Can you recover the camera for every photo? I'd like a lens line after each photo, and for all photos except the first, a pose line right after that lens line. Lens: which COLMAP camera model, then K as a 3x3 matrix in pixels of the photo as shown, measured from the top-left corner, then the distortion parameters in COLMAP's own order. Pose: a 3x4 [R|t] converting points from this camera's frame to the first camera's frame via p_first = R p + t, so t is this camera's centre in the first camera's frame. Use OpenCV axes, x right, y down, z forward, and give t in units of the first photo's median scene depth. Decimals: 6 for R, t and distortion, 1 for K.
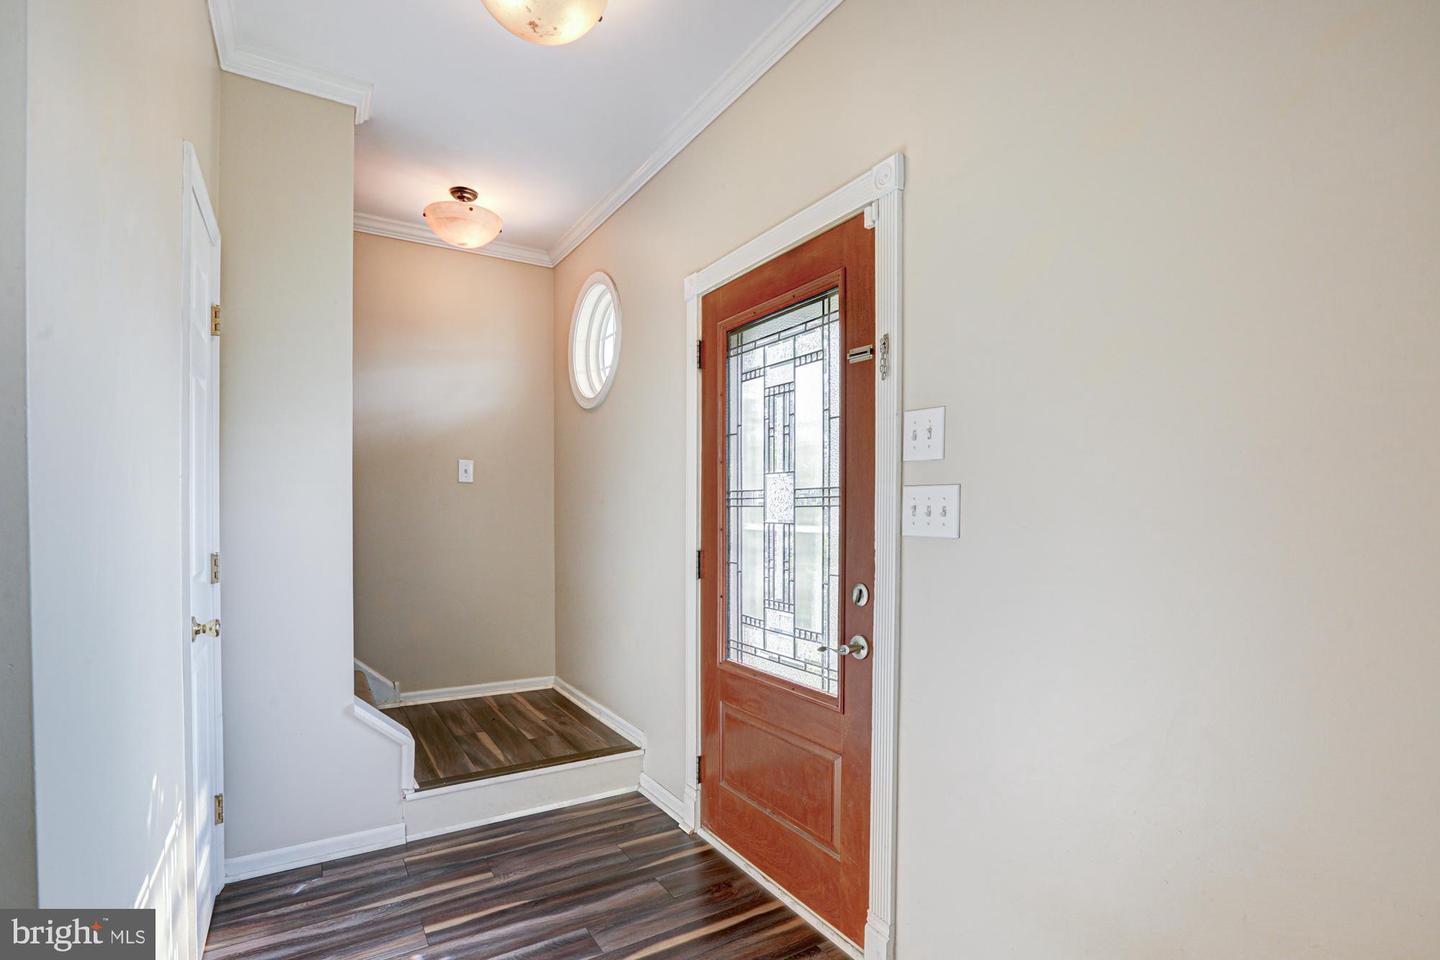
lens RADIAL K [[669.2, 0, 720.8], [0, 669.2, 516.6], [0, 0, 1]] dist [-0.001801, 0.000065]
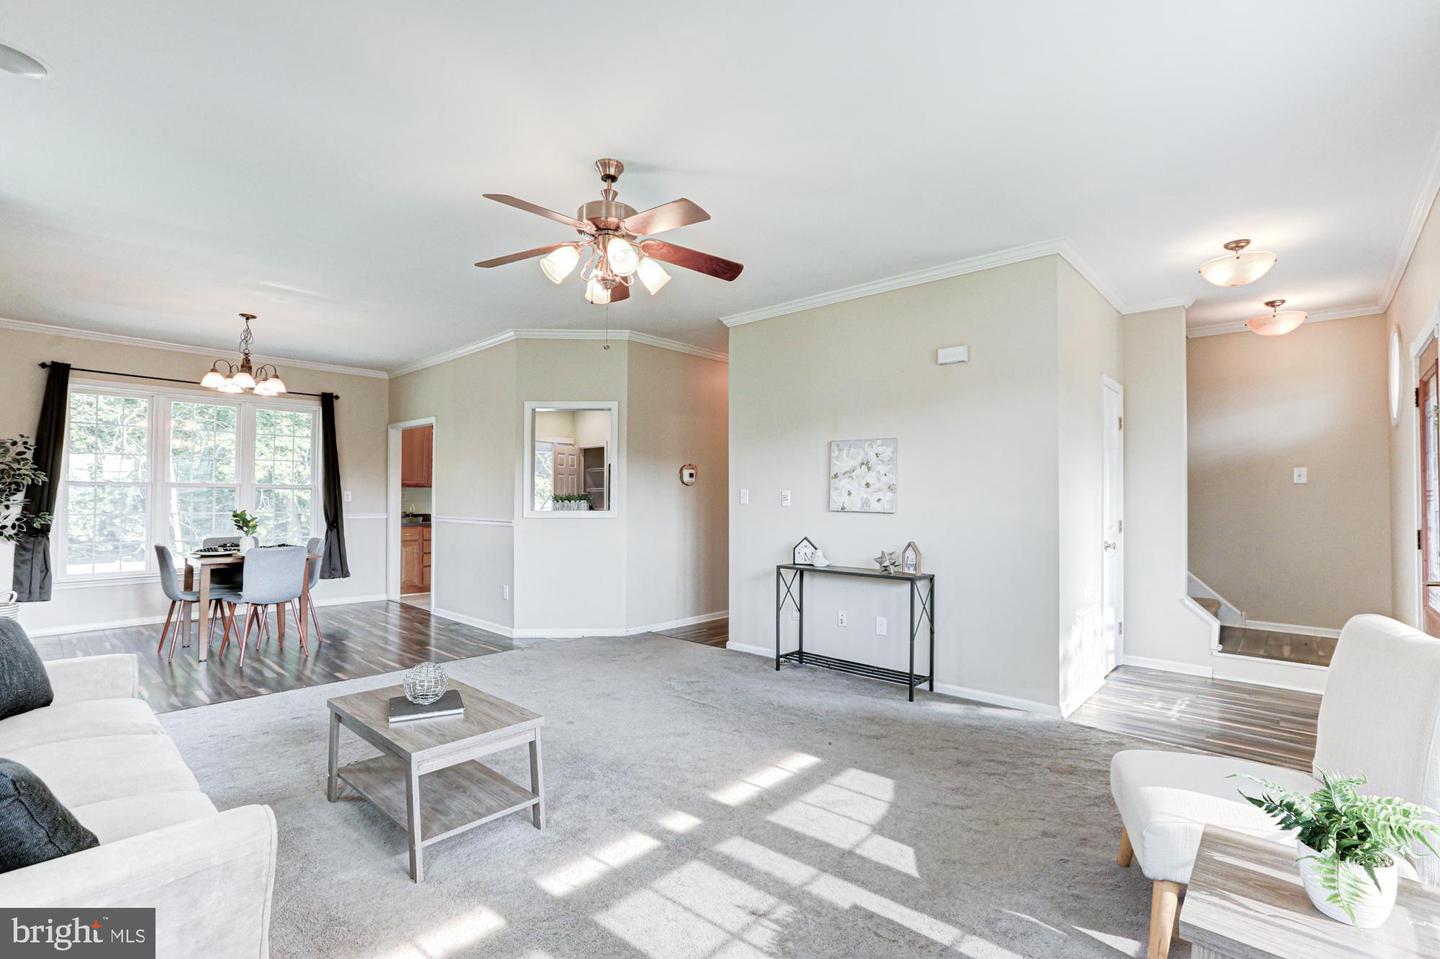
lens RADIAL K [[659.1, 0, 721.6], [0, 659.1, 484.0], [0, 0, 1]] dist [-0.003971, 0.000462]
pose [[0.283338, -0.016109, -0.958885, 0.843661], [-0.015172, 0.999658, -0.021277, -0.001015], [0.958900, 0.020577, 0.282996, -0.795586]]
